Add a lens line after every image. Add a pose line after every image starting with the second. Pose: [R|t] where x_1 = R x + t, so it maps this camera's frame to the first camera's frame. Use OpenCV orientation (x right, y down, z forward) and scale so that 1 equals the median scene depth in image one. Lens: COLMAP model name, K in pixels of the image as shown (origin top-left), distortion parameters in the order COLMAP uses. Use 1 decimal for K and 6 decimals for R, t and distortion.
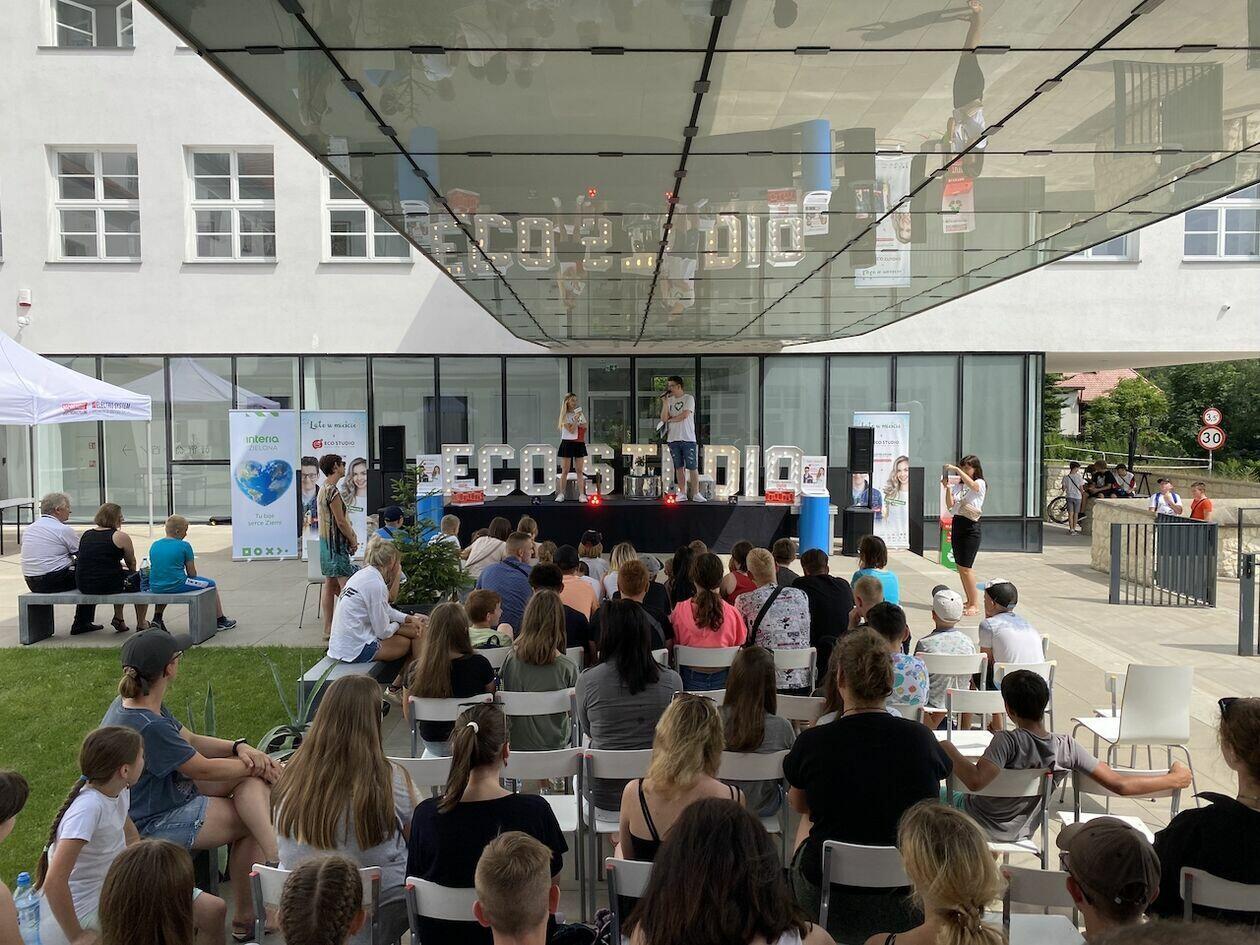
lens RADIAL K [[993.4, 0, 630.0], [0, 993.4, 472.5], [0, 0, 1]] dist [0.007083, 0.007473]
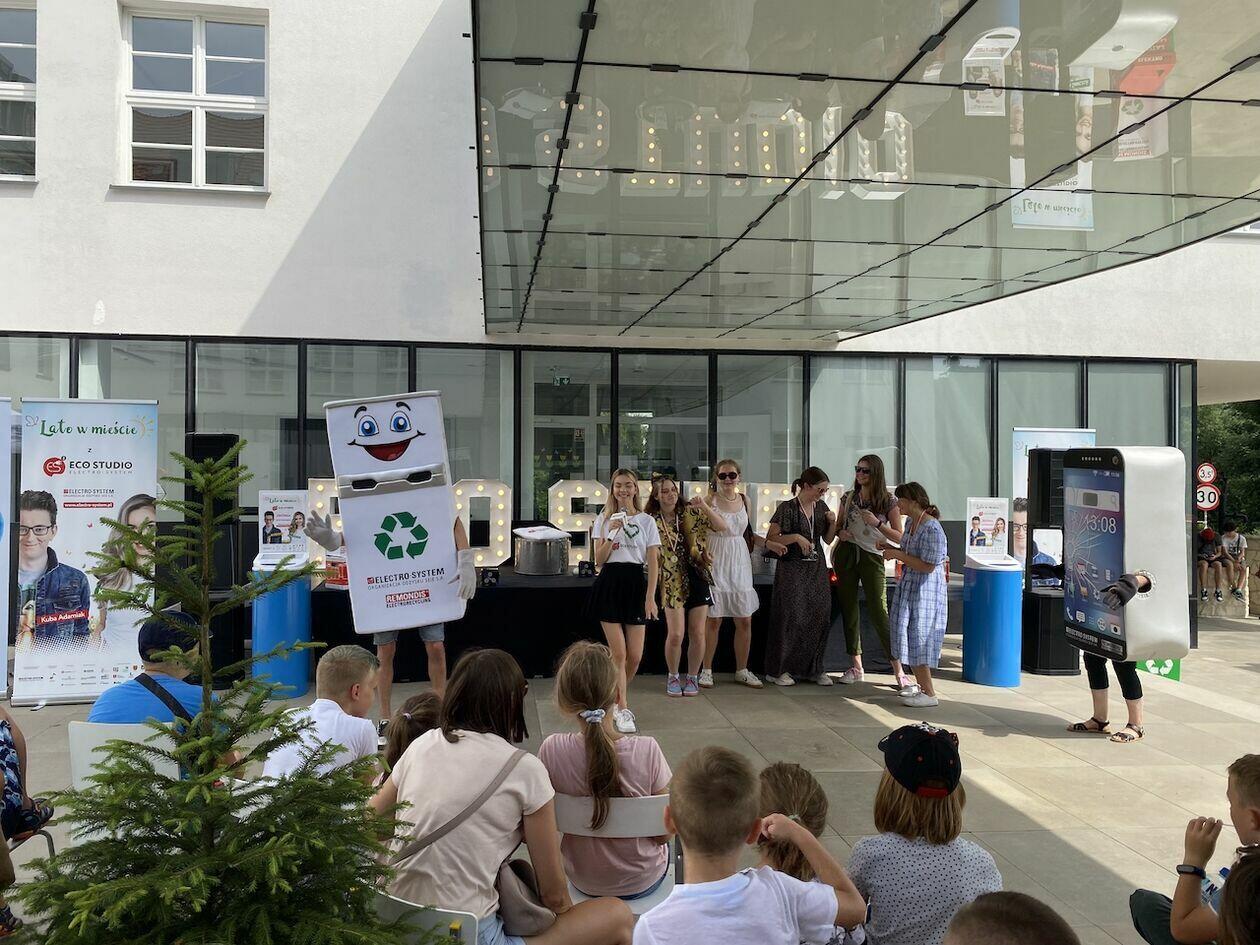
lens RADIAL K [[993.4, 0, 630.0], [0, 993.4, 472.5], [0, 0, 1]] dist [0.007083, 0.007473]
pose [[0.992186, 0.009789, 0.124381, -0.077296], [-0.001623, 0.997846, -0.065582, 0.006007], [-0.124755, 0.064868, 0.990065, 0.409059]]
